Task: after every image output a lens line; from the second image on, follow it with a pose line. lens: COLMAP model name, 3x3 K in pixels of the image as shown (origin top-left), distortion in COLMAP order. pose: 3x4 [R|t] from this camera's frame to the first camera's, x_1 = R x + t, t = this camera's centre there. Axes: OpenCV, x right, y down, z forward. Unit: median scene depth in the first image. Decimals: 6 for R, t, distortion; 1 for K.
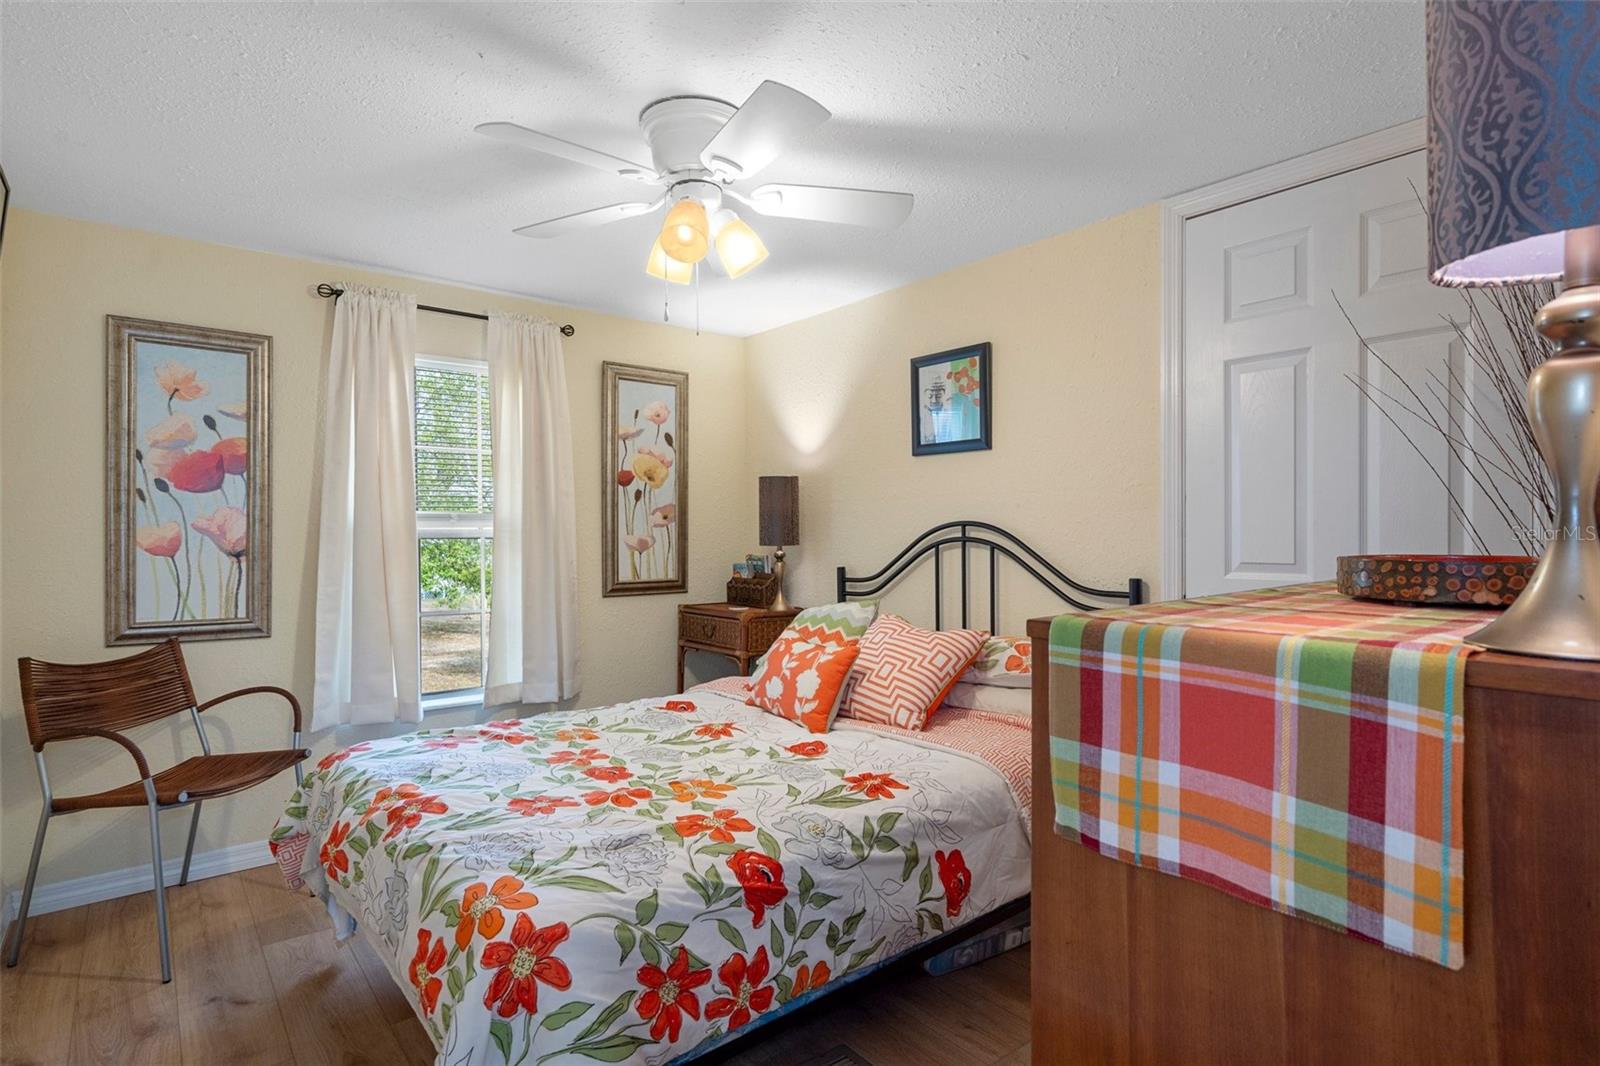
lens RADIAL K [[820.8, 0, 791.9], [0, 820.8, 538.9], [0, 0, 1]] dist [-0.000400, 0.000570]
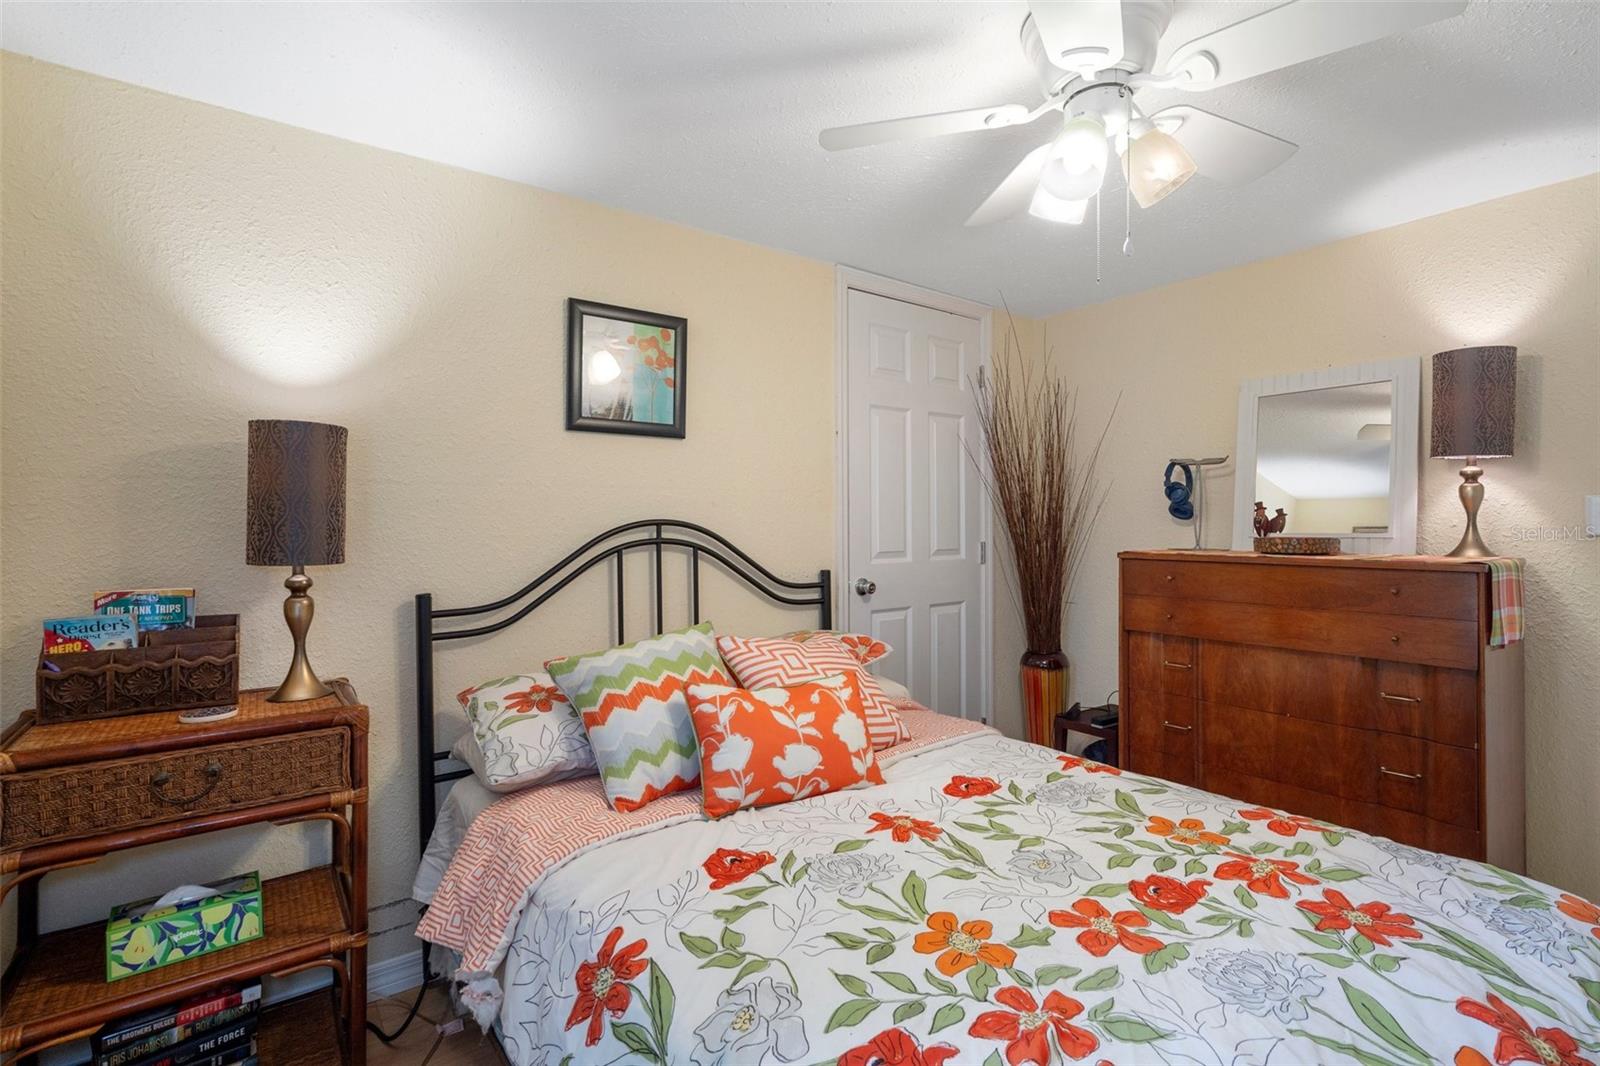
lens RADIAL K [[756.2, 0, 799.0], [0, 756.2, 522.8], [0, 0, 1]] dist [0.004708, 0.000699]
pose [[0.038893, 0.002854, 0.999239, -0.820073], [0.013149, 0.999908, -0.003367, -0.020570], [-0.999157, 0.013270, 0.038852, 1.209897]]
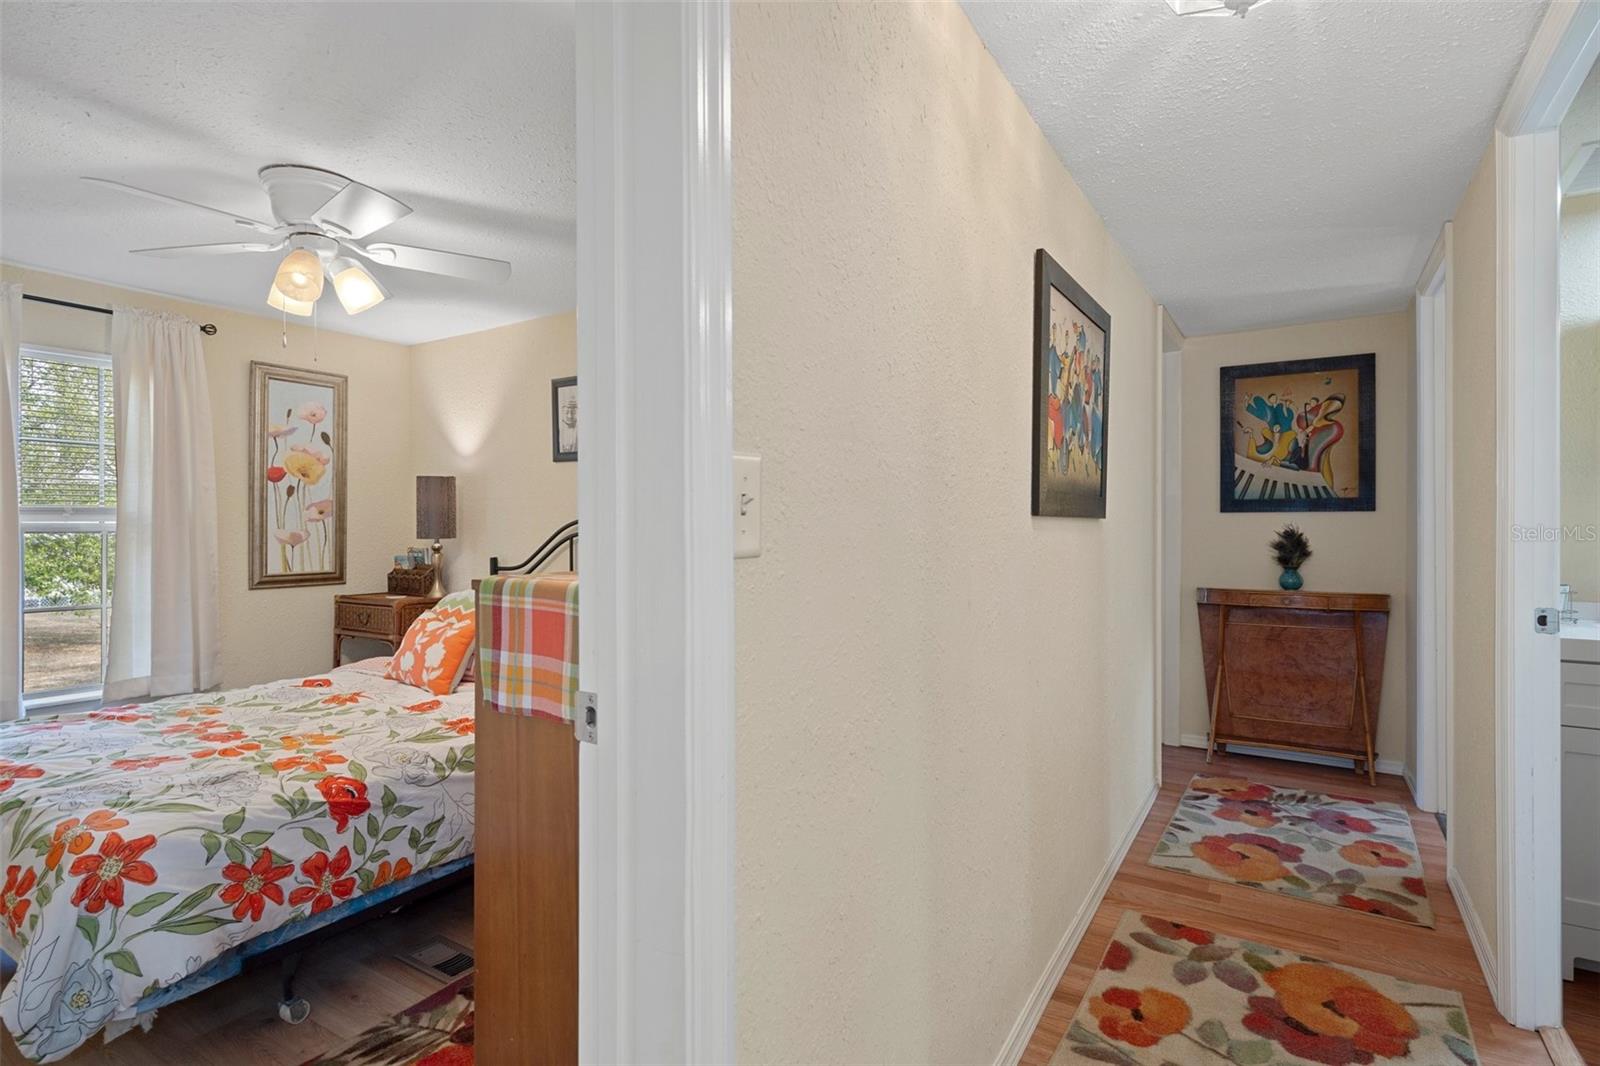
lens RADIAL K [[820.8, 0, 815.7], [0, 820.8, 520.3], [0, 0, 1]] dist [-0.000400, 0.000570]
pose [[0.944889, 0.003440, 0.327372, 0.185592], [0.001825, 0.999874, -0.015773, 0.003097], [-0.327385, 0.015502, 0.944764, -0.365786]]
